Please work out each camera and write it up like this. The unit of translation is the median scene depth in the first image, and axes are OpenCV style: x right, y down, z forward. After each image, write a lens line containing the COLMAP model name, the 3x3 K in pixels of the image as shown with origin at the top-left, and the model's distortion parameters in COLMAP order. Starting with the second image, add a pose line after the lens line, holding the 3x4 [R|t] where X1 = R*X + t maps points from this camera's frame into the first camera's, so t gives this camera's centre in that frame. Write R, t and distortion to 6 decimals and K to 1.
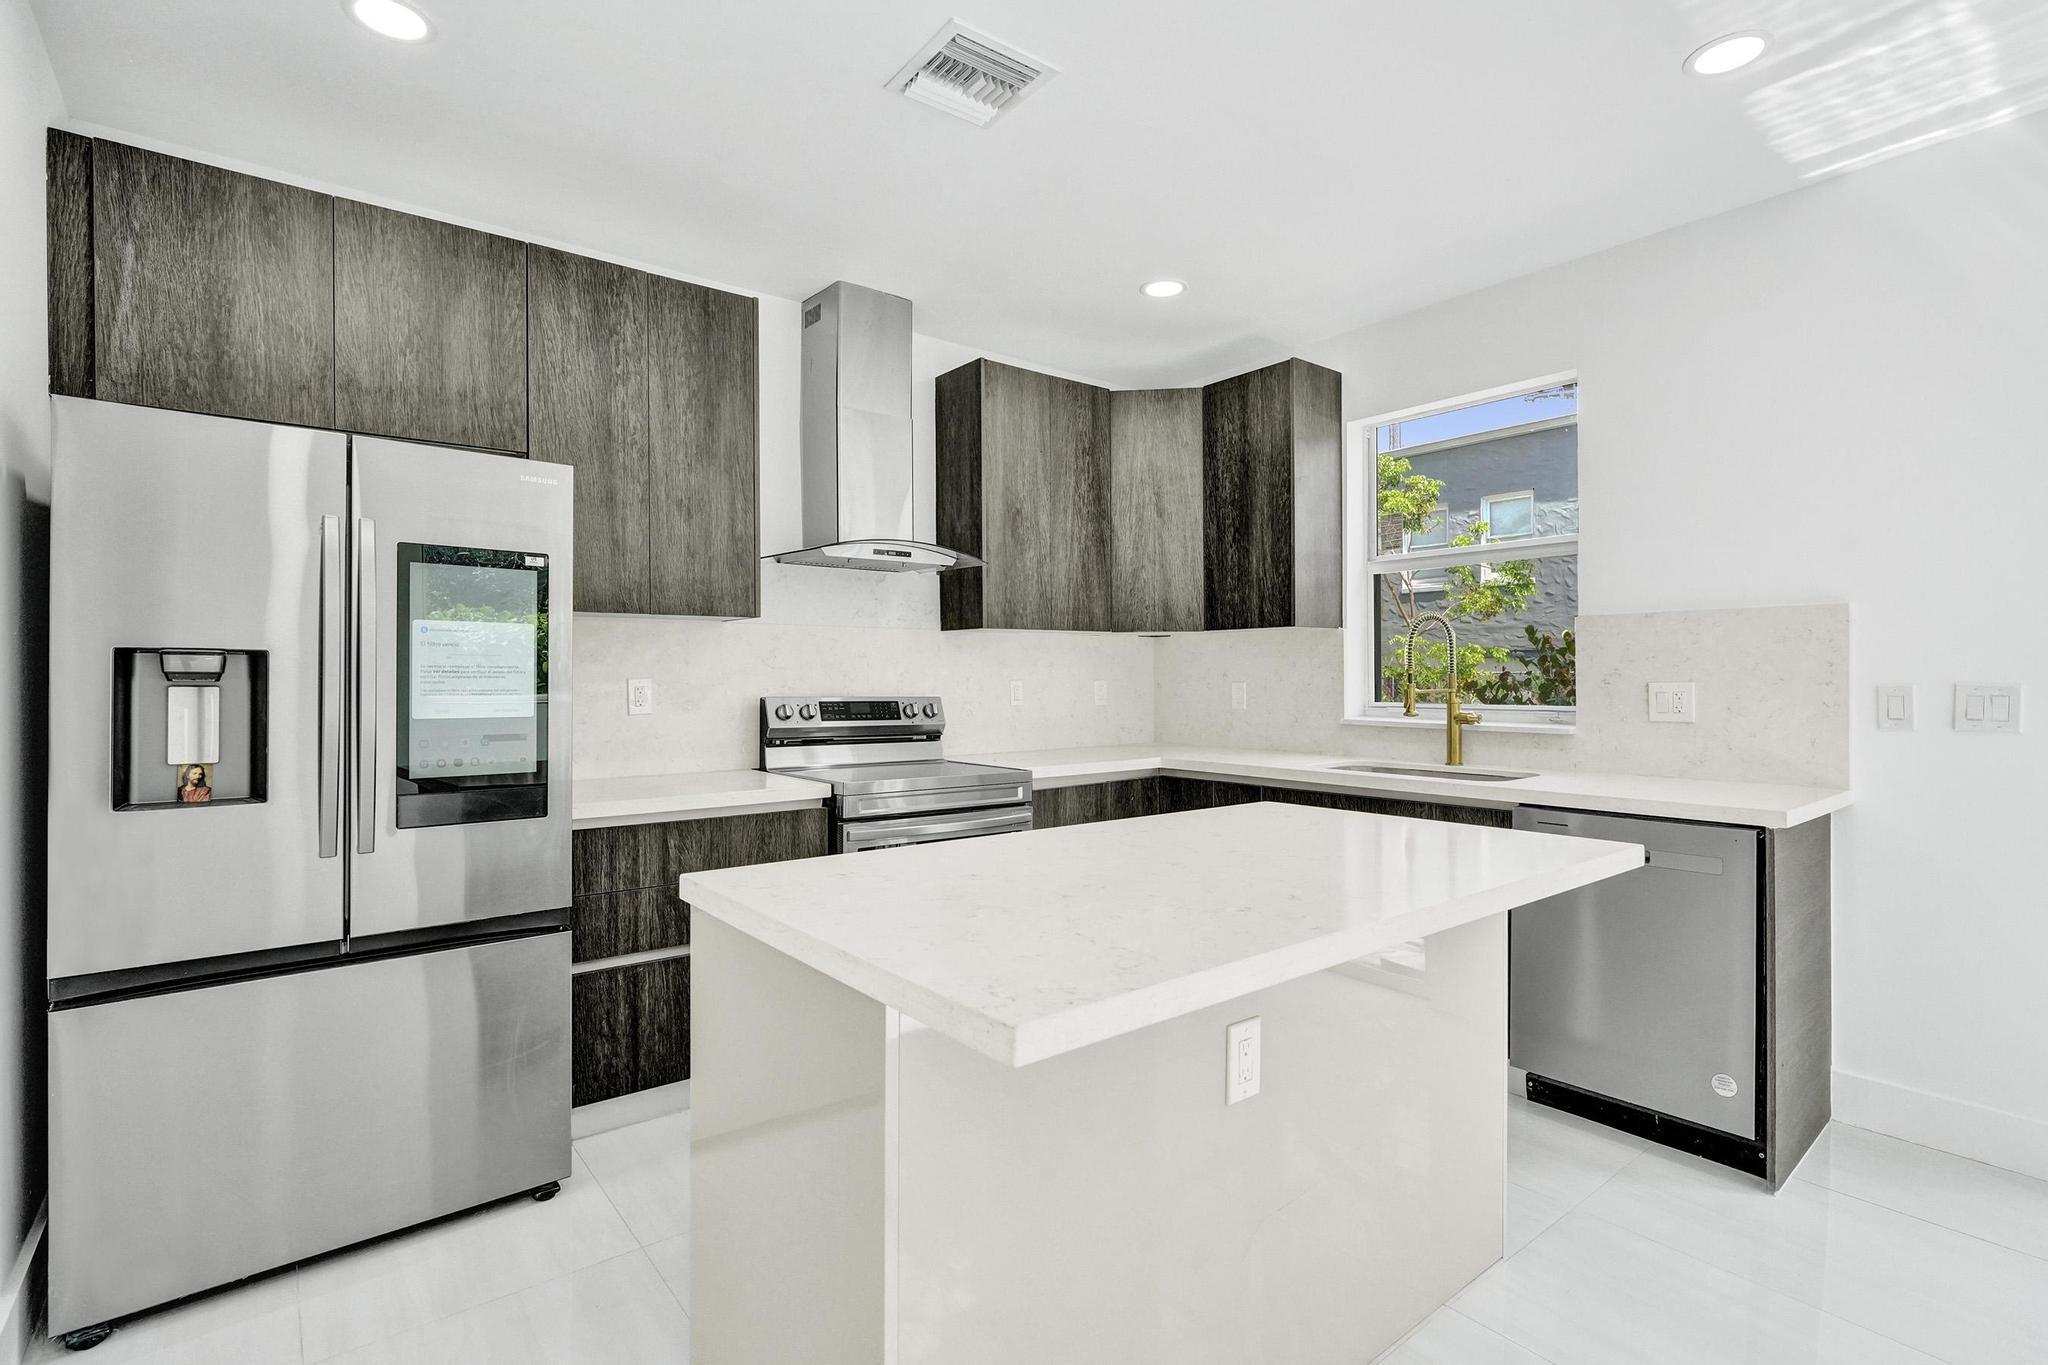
lens RADIAL K [[963.4, 0, 1014.1], [0, 963.4, 678.5], [0, 0, 1]] dist [-0.006588, 0.000487]
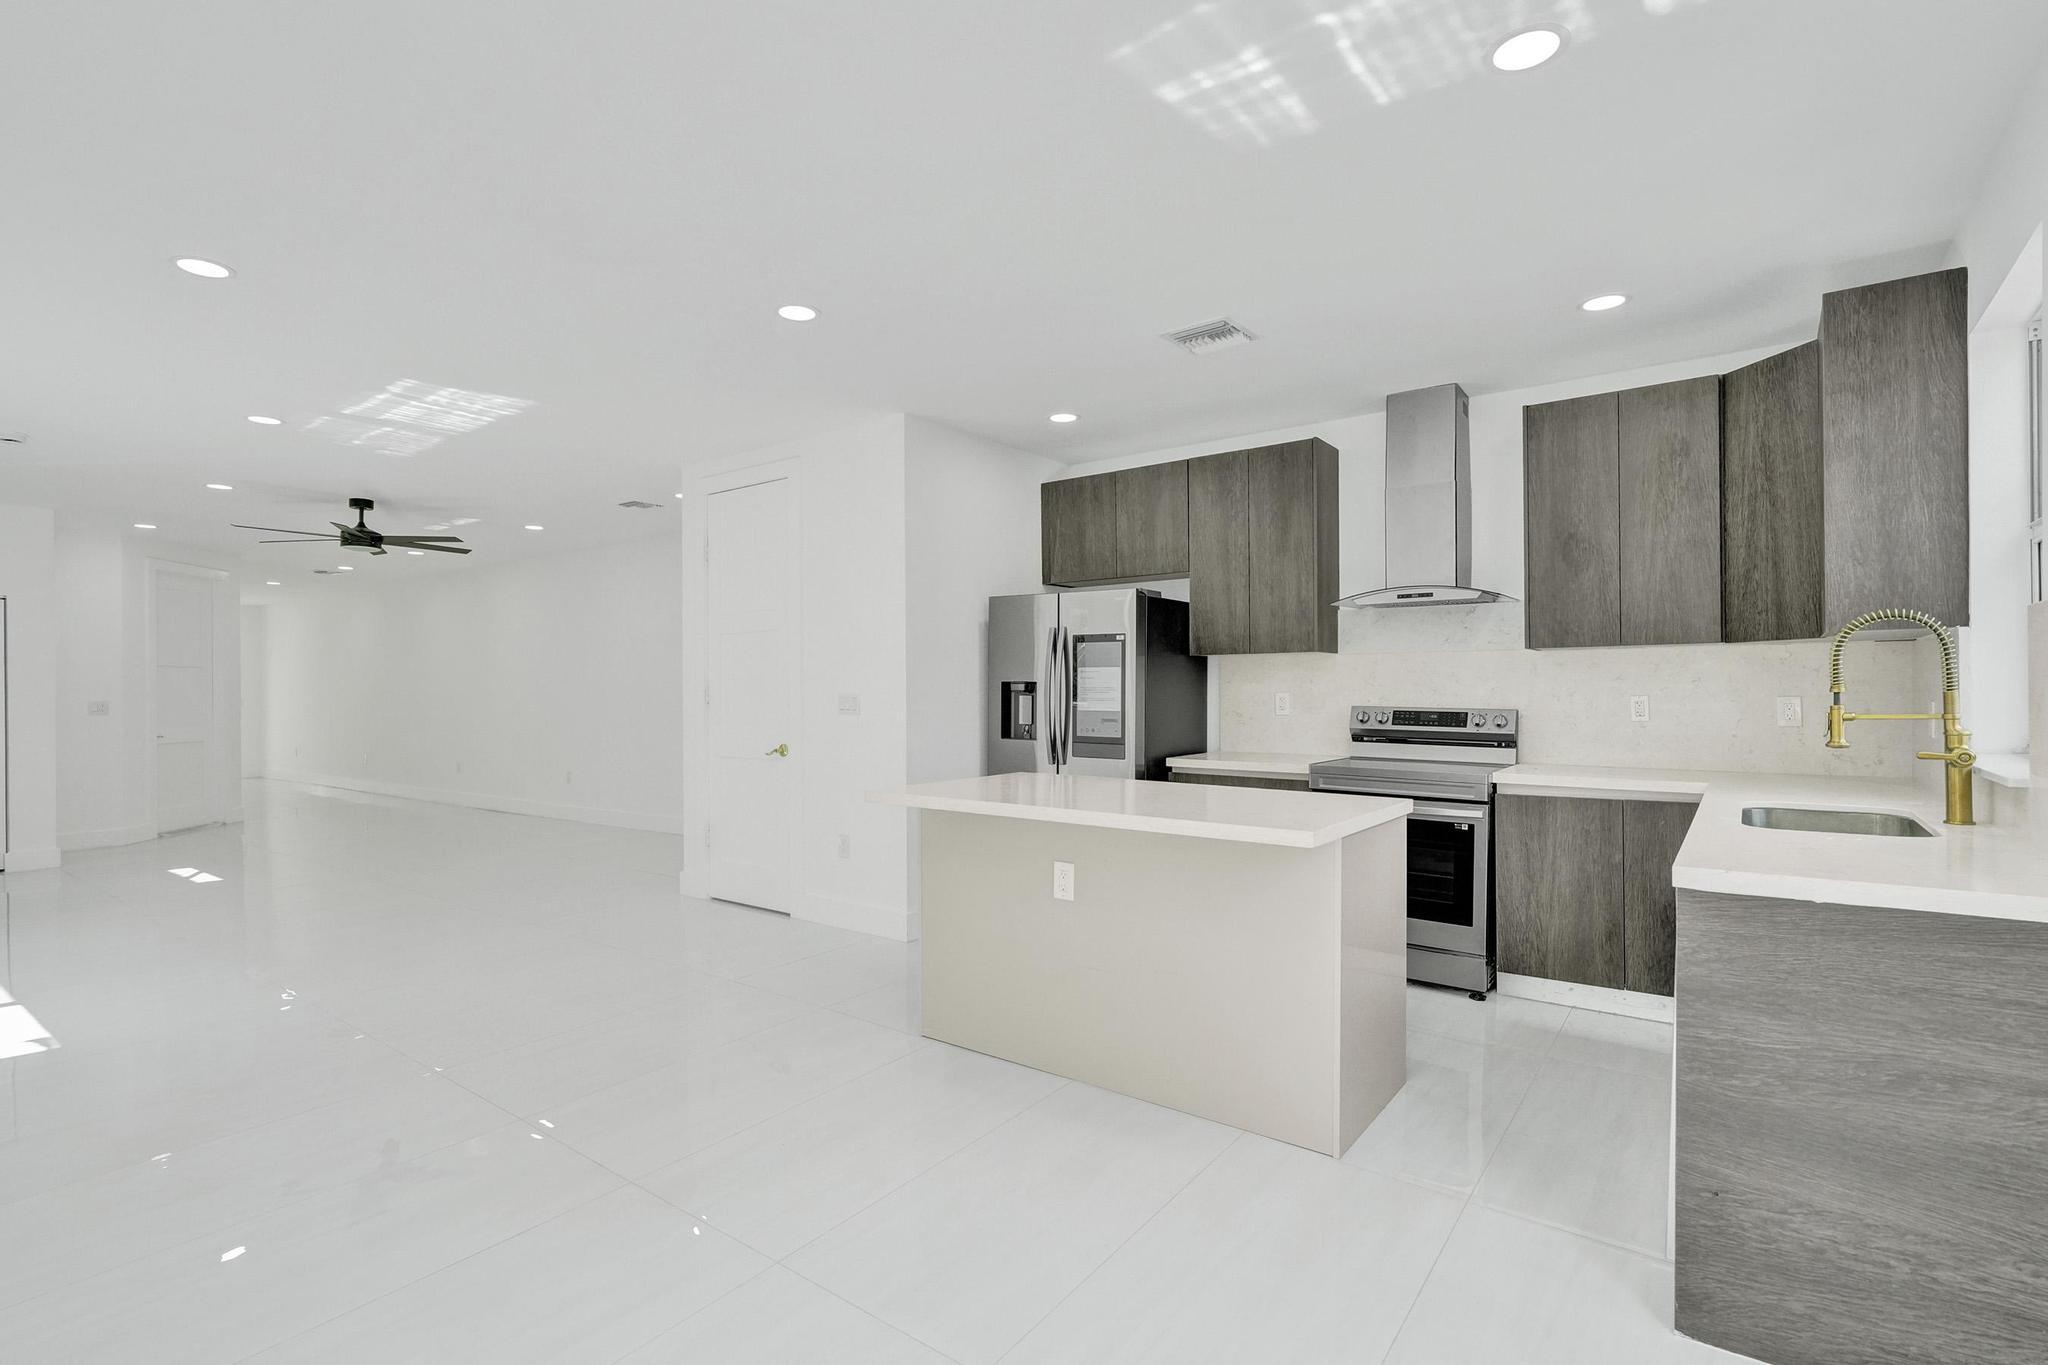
lens RADIAL K [[963.4, 0, 1019.2], [0, 963.4, 689.3], [0, 0, 1]] dist [-0.006588, 0.000487]
pose [[0.250708, 0.003928, -0.968055, 0.992743], [0.000894, 0.999990, 0.004289, -0.011577], [0.968062, -0.001941, 0.250702, 0.171528]]
